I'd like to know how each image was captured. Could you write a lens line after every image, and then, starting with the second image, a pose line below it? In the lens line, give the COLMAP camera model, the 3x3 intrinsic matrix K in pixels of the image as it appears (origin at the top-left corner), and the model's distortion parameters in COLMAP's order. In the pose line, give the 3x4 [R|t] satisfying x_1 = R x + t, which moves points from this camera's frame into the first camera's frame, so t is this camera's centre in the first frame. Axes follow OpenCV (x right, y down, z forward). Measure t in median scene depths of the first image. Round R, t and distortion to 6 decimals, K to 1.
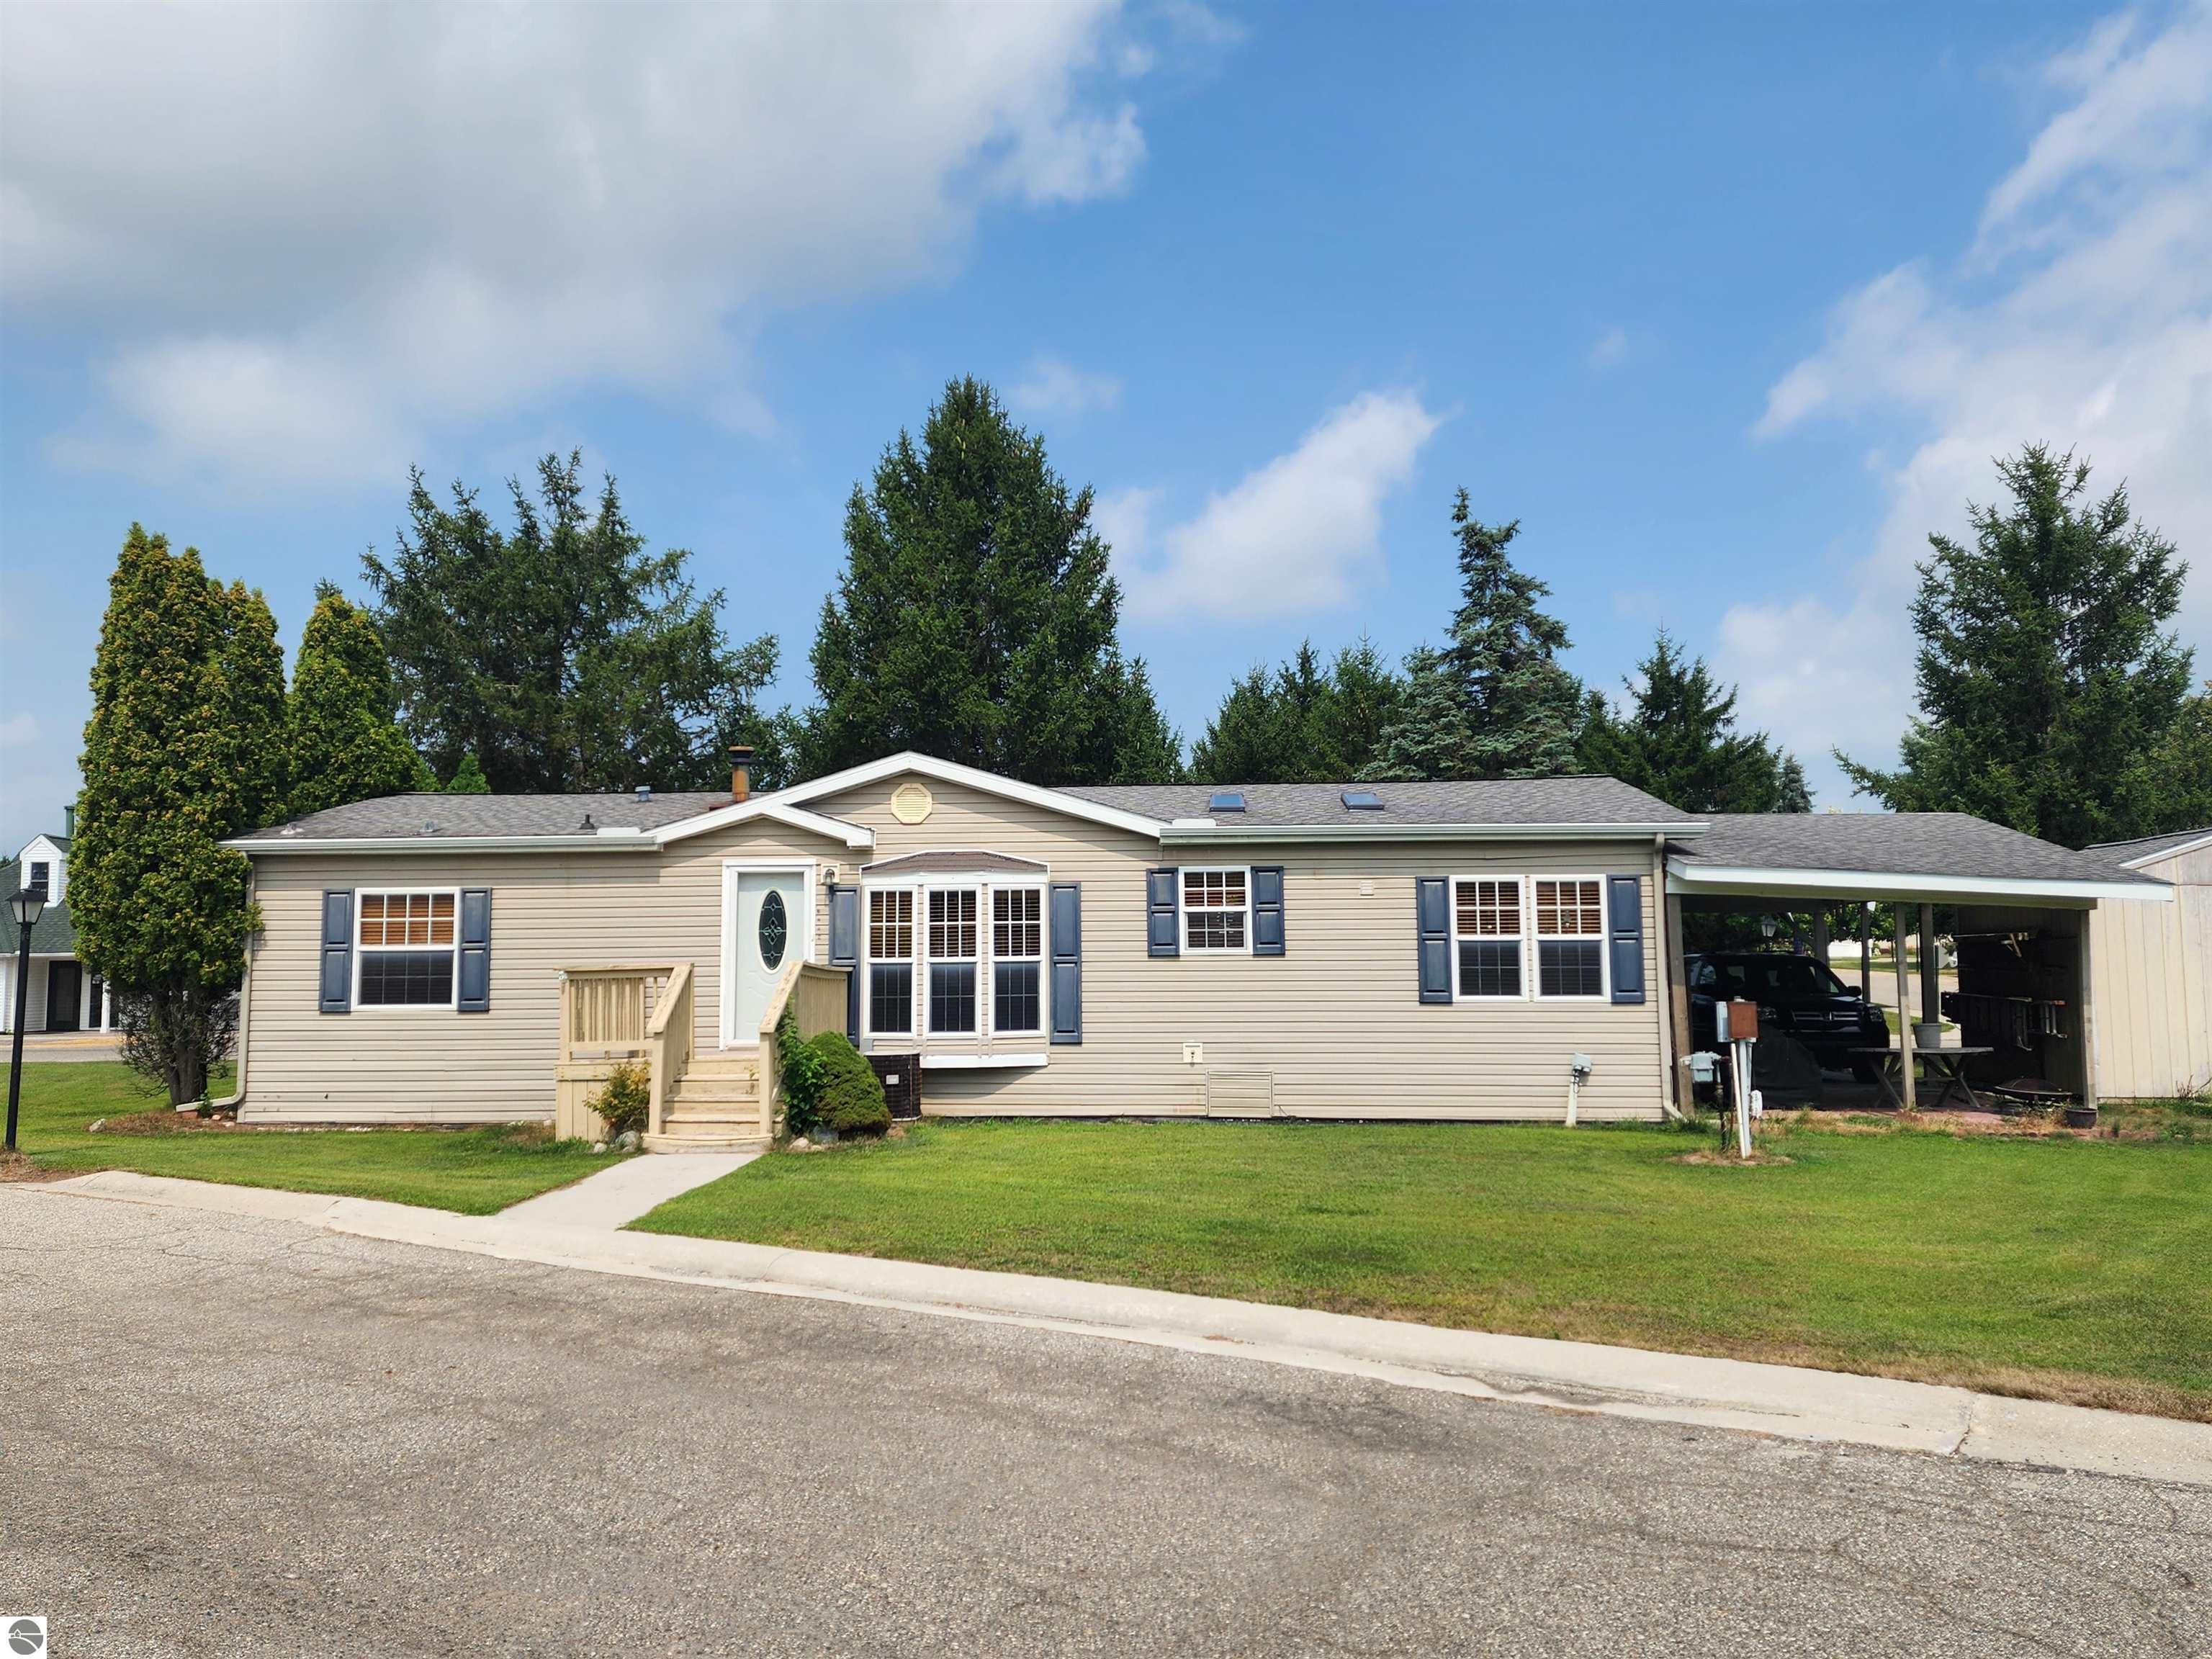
lens RADIAL K [[1686.0, 0, 1119.7], [0, 1686.0, 815.4], [0, 0, 1]] dist [0.065100, -0.027654]
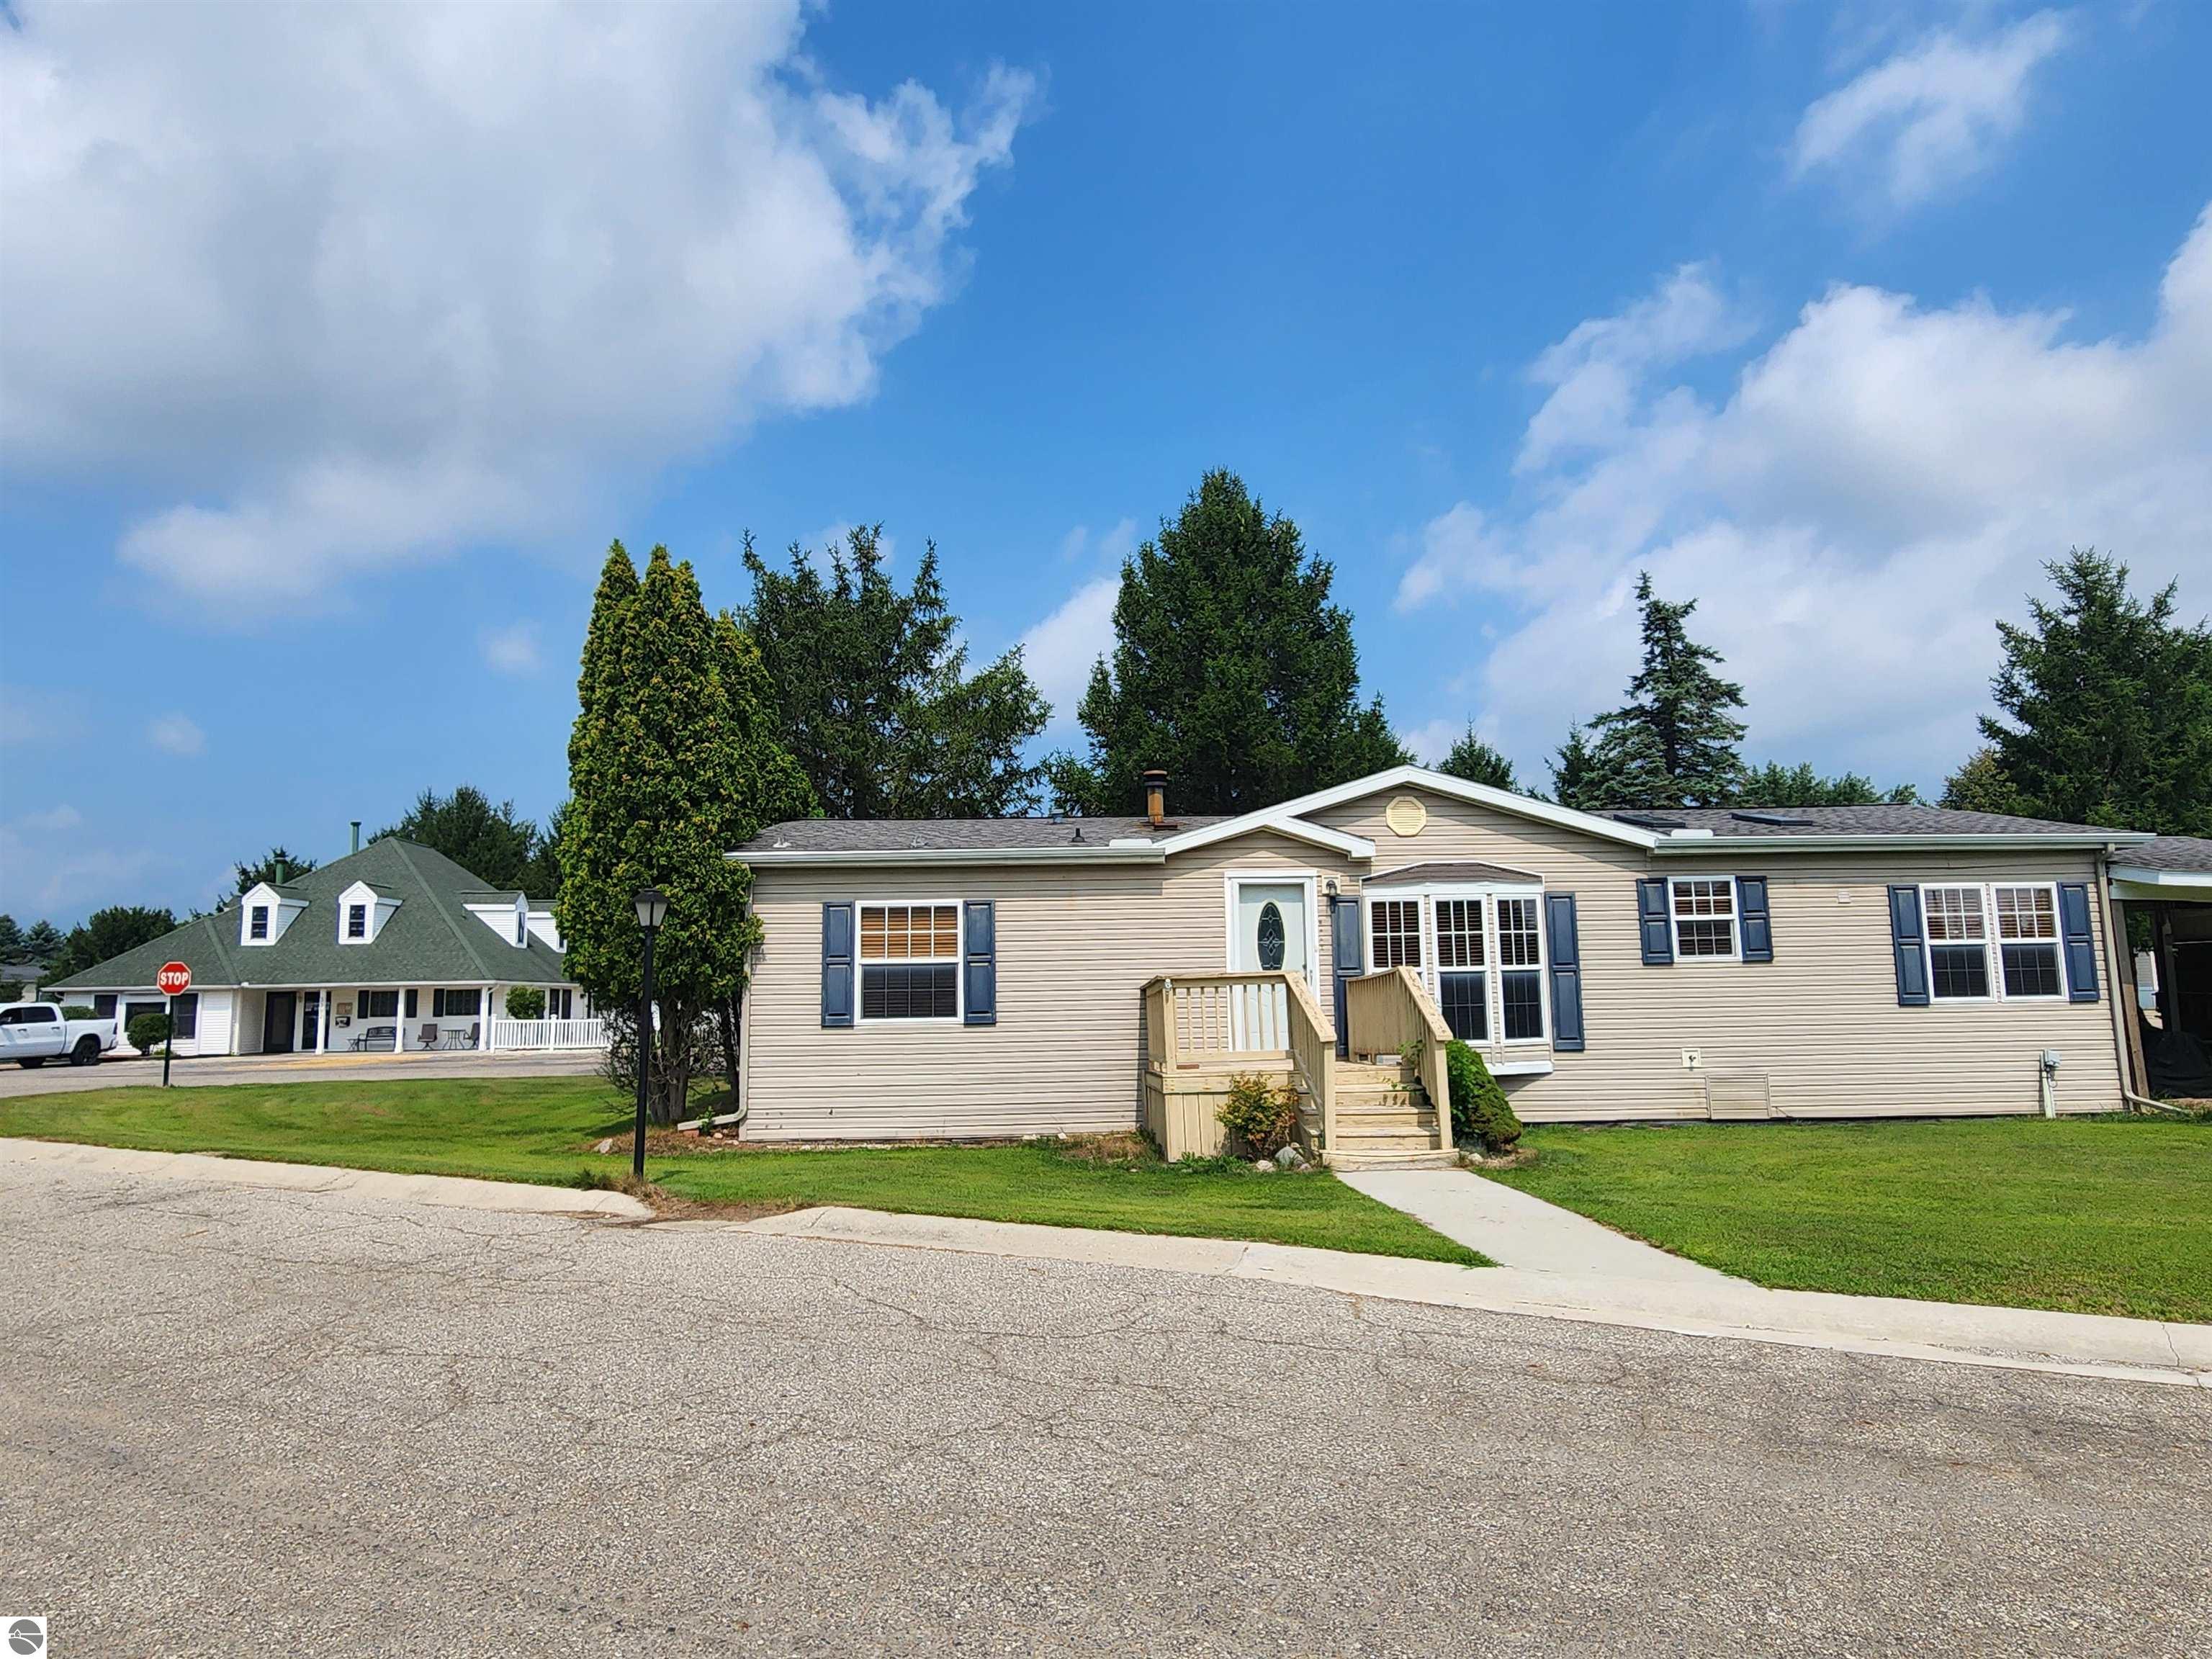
lens RADIAL K [[1254.6, 0, 1097.1], [0, 1254.6, 822.6], [0, 0, 1]] dist [-0.002482, -0.004259]
pose [[0.995309, 0.002422, 0.096714, -0.383008], [0.002248, 0.998838, -0.048142, 0.033109], [-0.096719, 0.048134, 0.994147, 0.262154]]
